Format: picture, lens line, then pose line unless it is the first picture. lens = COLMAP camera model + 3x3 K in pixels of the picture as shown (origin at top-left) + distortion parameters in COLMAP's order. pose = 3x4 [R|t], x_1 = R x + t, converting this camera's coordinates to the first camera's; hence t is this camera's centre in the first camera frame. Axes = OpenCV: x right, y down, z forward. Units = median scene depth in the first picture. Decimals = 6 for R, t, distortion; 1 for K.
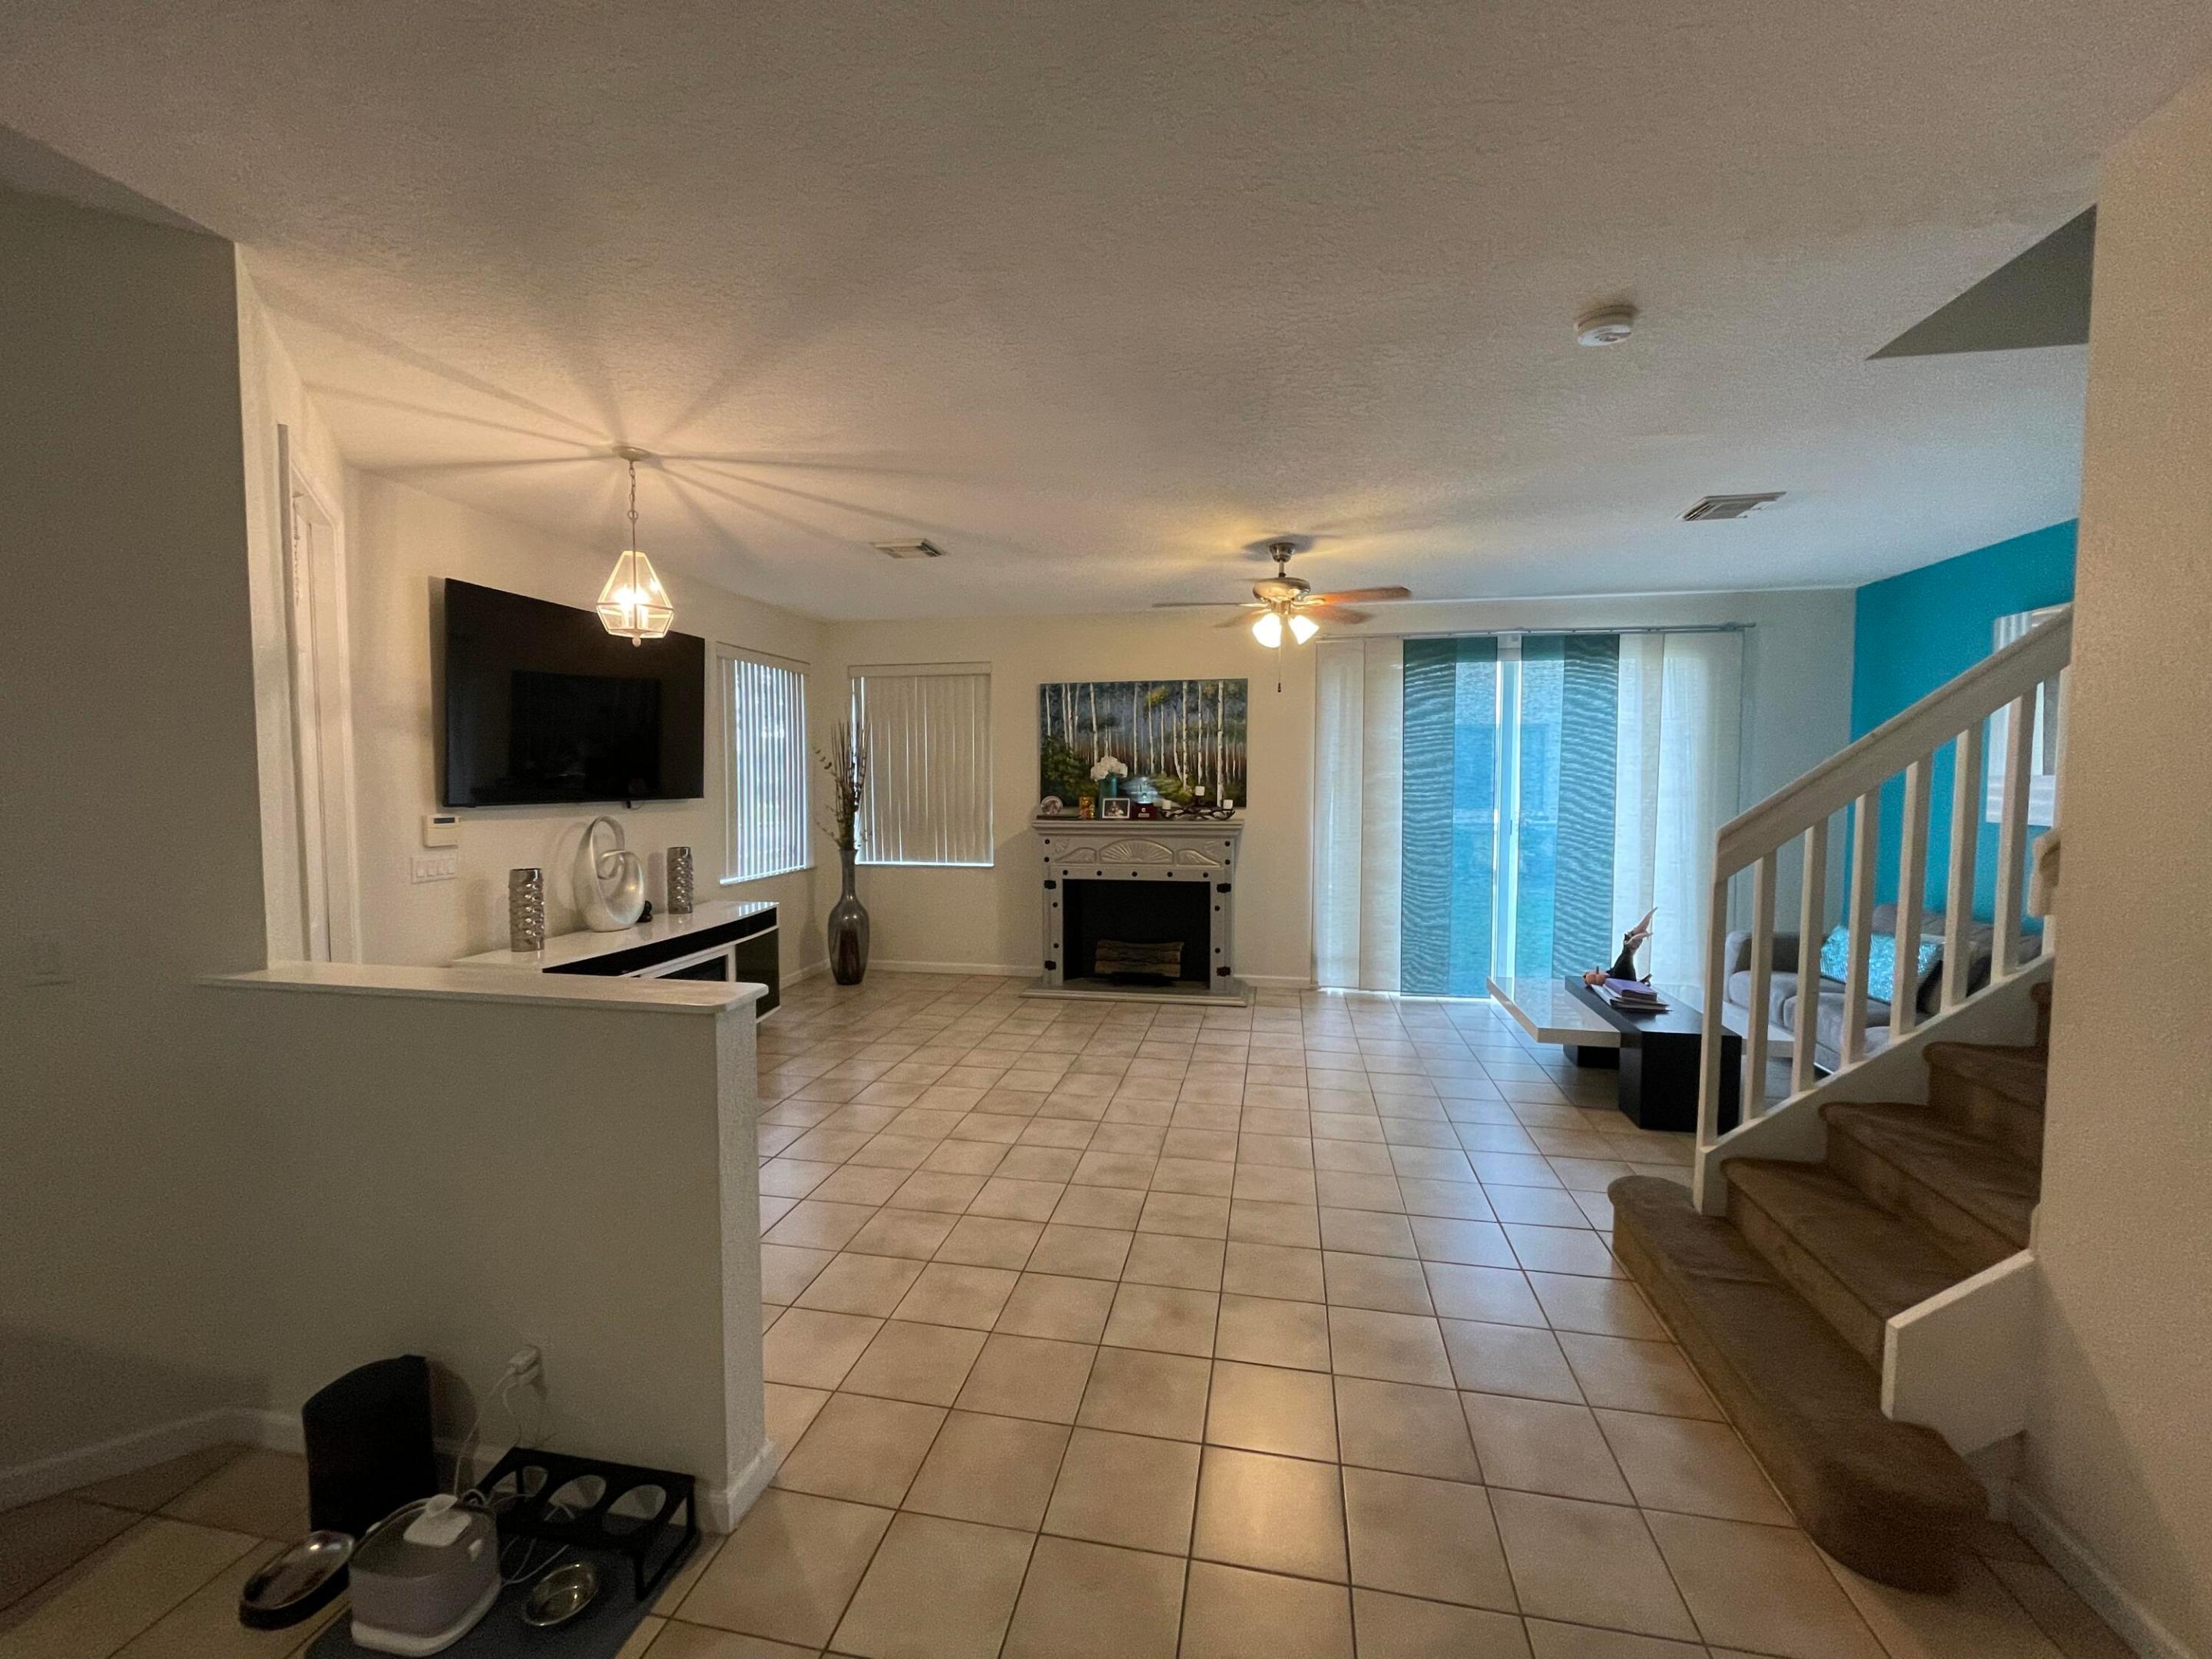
lens RADIAL K [[891.9, 0, 1105.8], [0, 891.9, 820.2], [0, 0, 1]] dist [-0.001788, -0.000808]
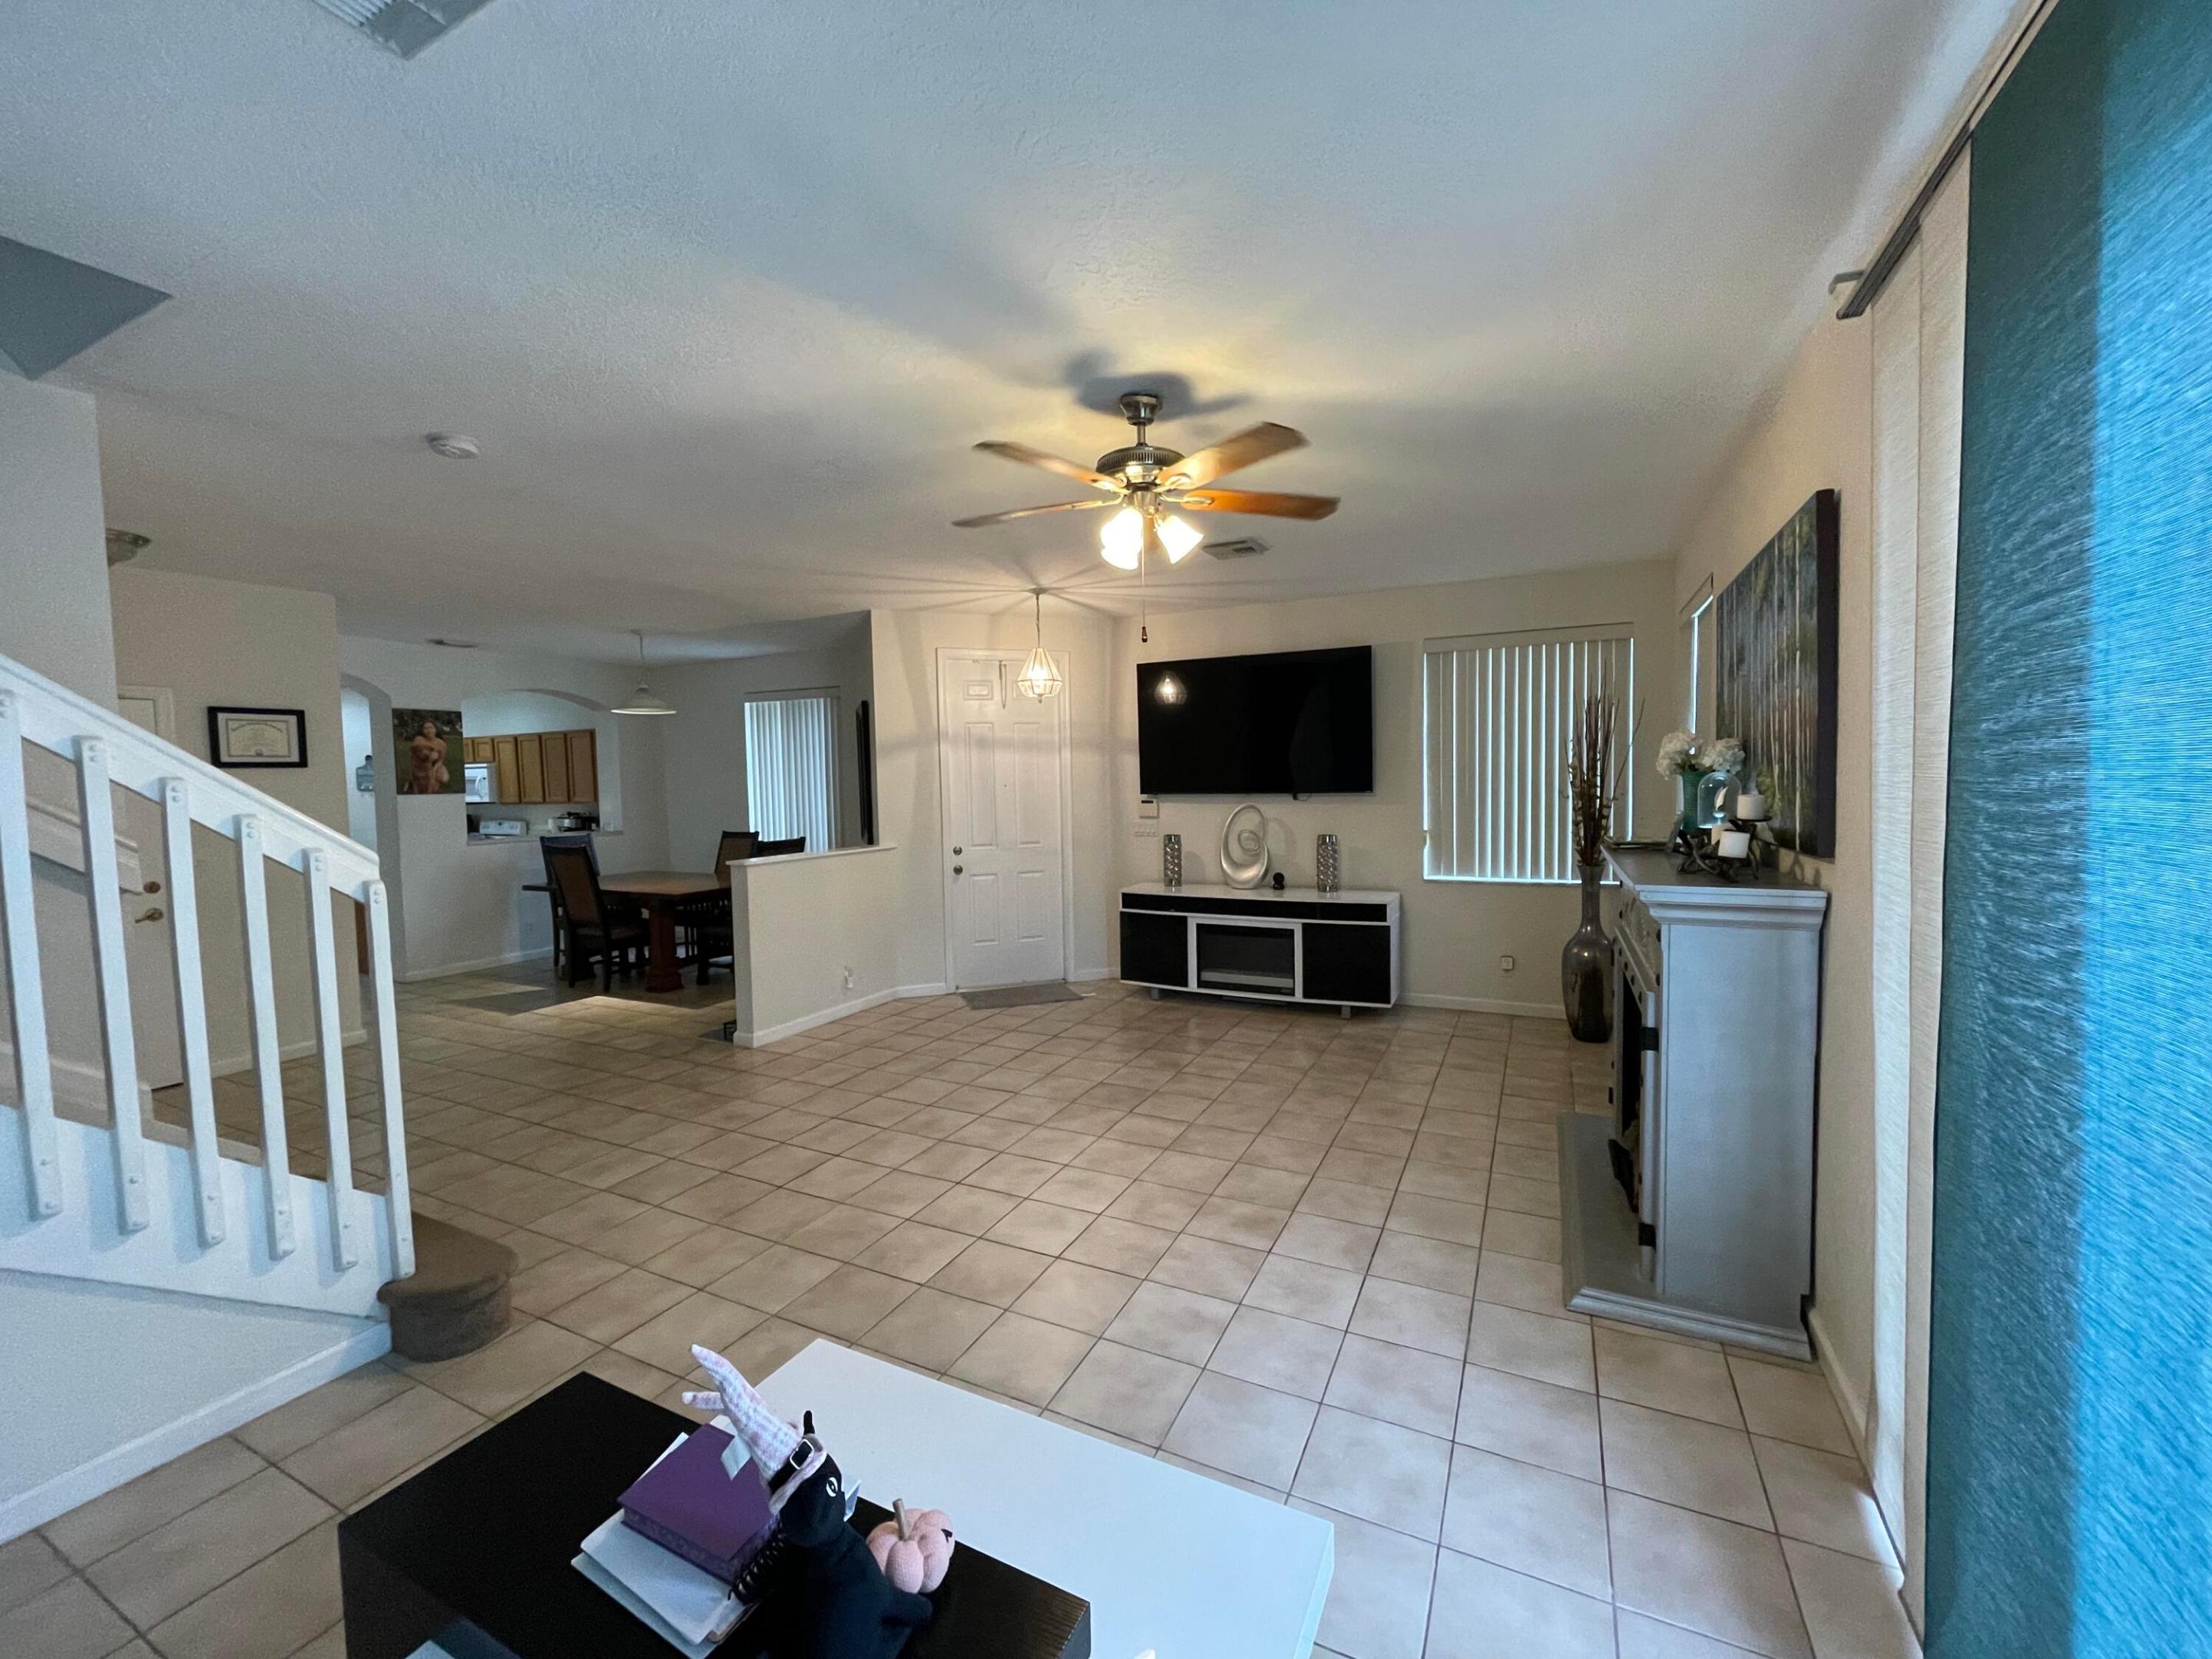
lens RADIAL K [[891.9, 0, 1105.8], [0, 891.9, 820.2], [0, 0, 1]] dist [-0.001788, -0.000808]
pose [[-0.261500, 0.056263, -0.963562, 0.903536], [-0.030497, 0.997320, 0.066511, -0.071814], [0.964721, 0.046778, -0.259084, 1.290809]]
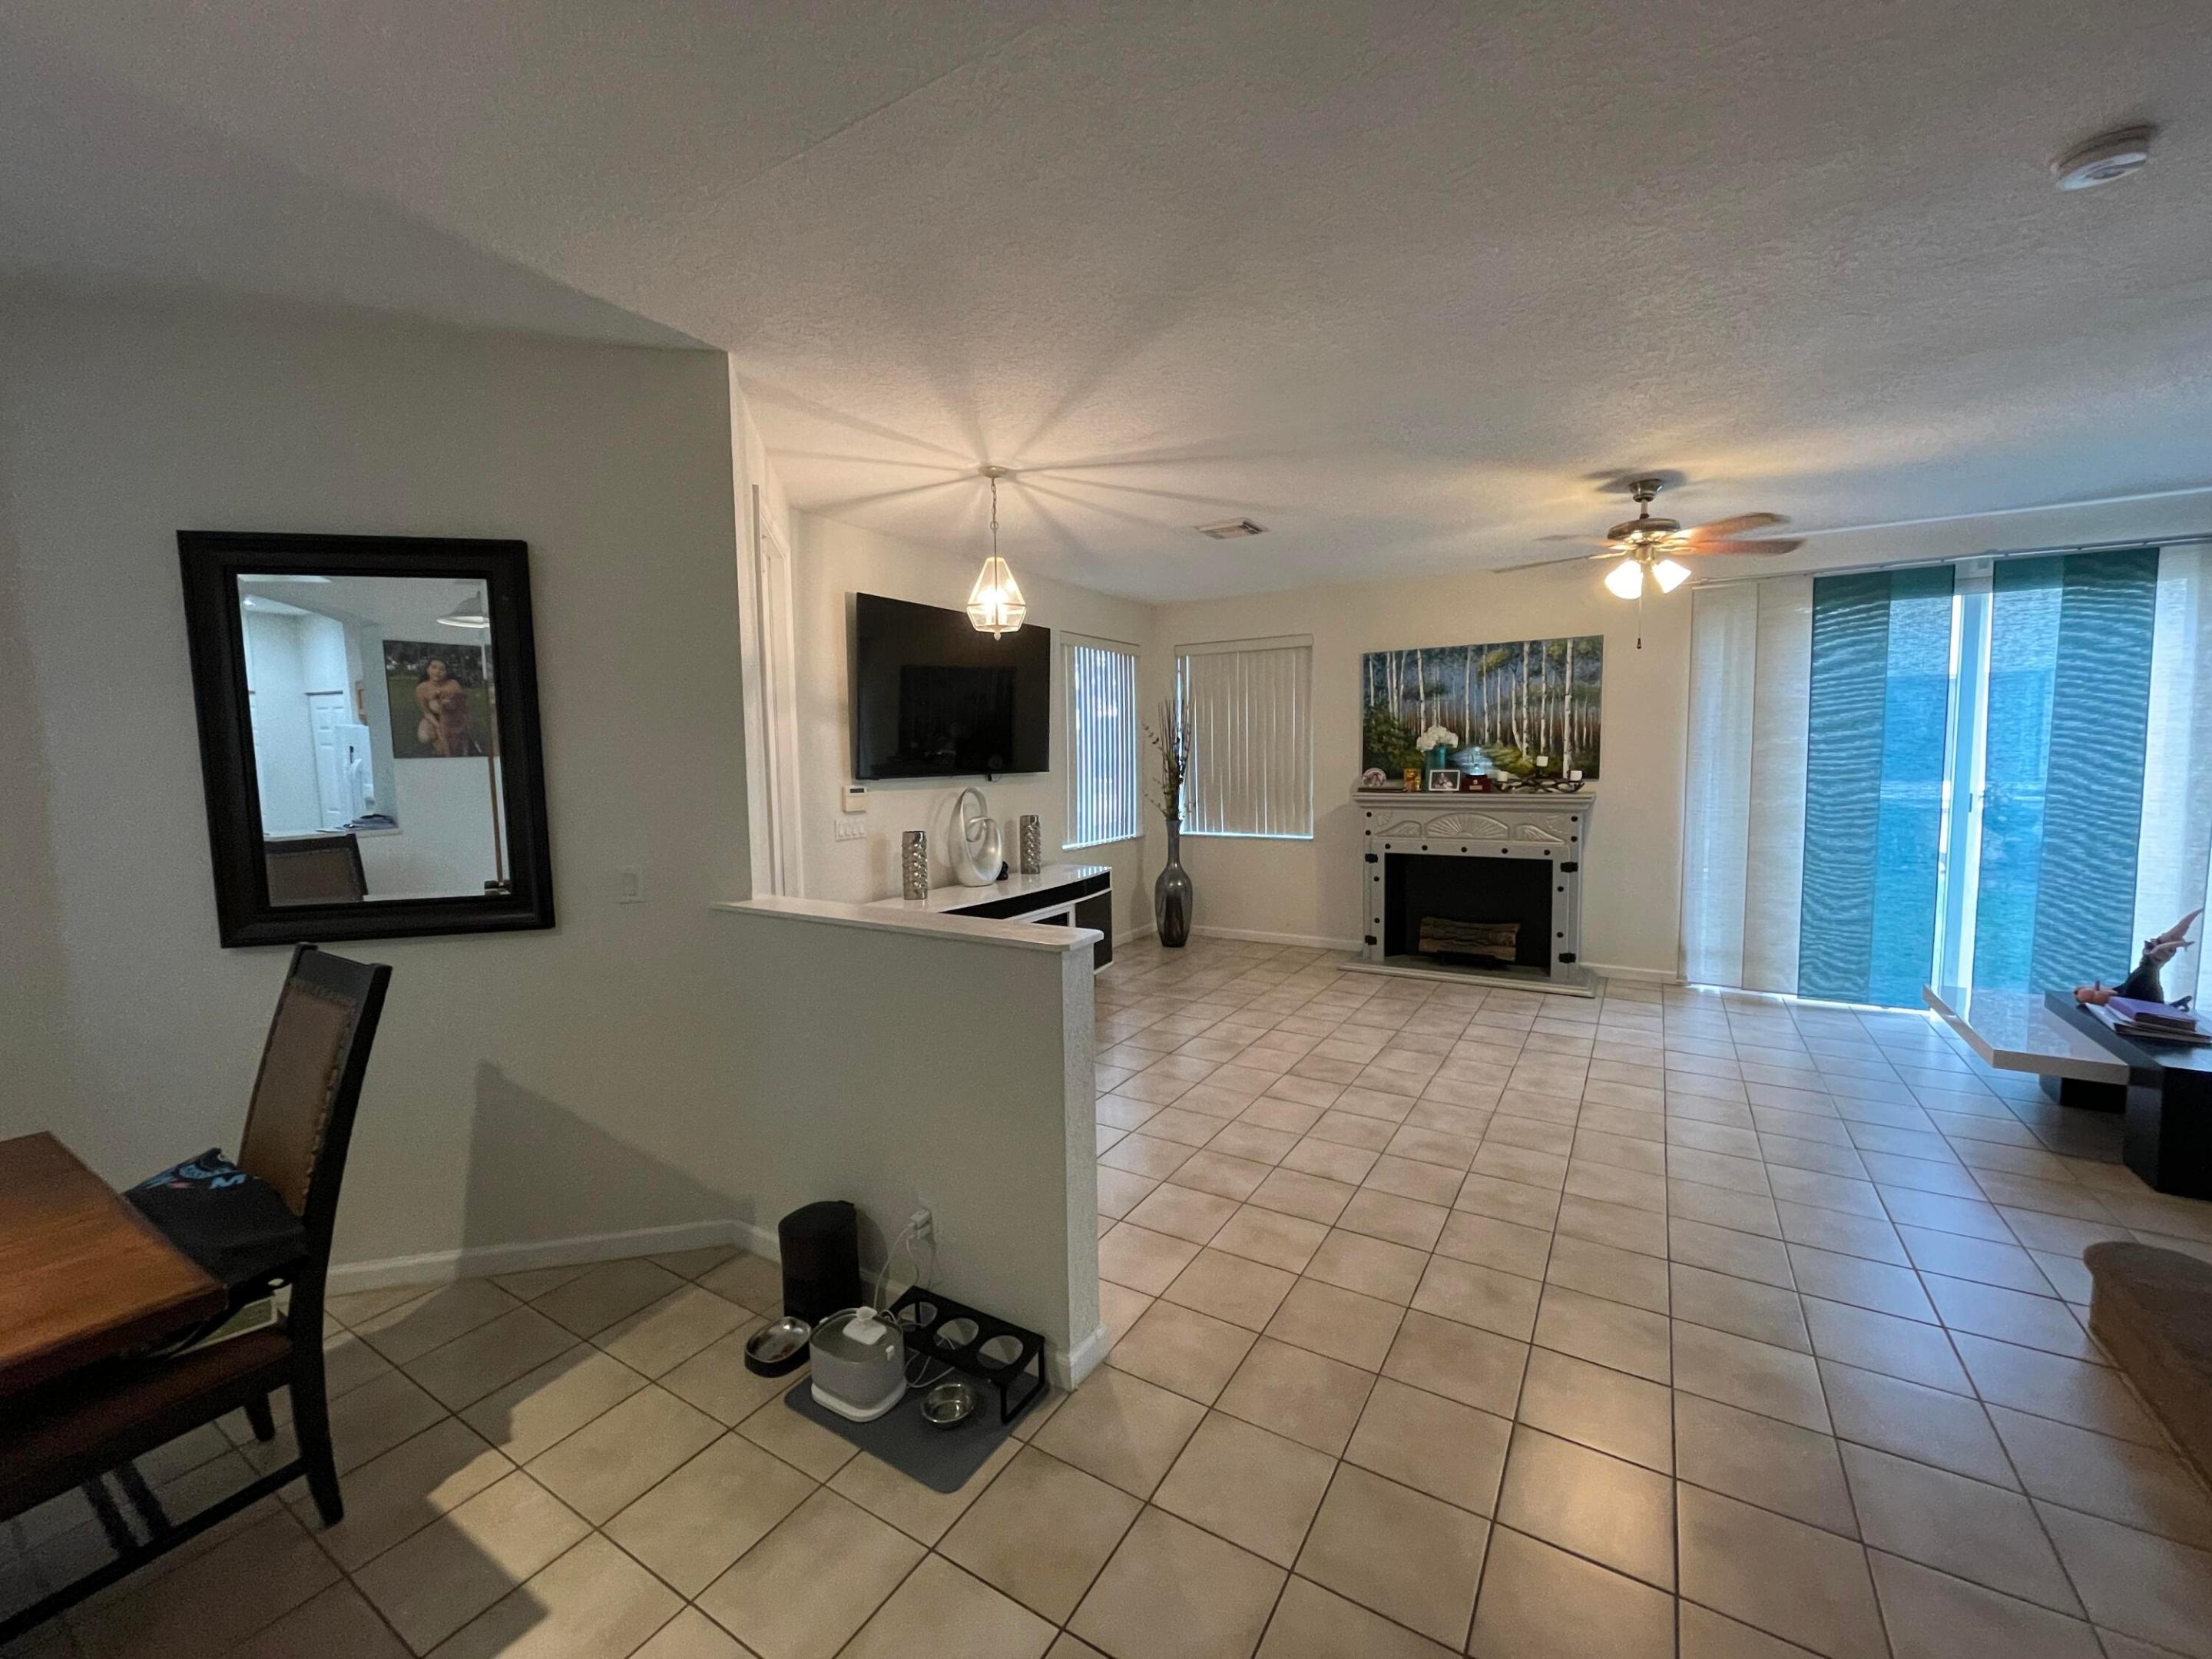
lens RADIAL K [[891.9, 0, 1105.8], [0, 891.9, 820.2], [0, 0, 1]] dist [-0.001788, -0.000808]
pose [[0.936488, 0.012783, -0.350467, 0.011164], [-0.002761, 0.999573, 0.029080, 0.004013], [0.350689, -0.026266, 0.936124, -0.032034]]
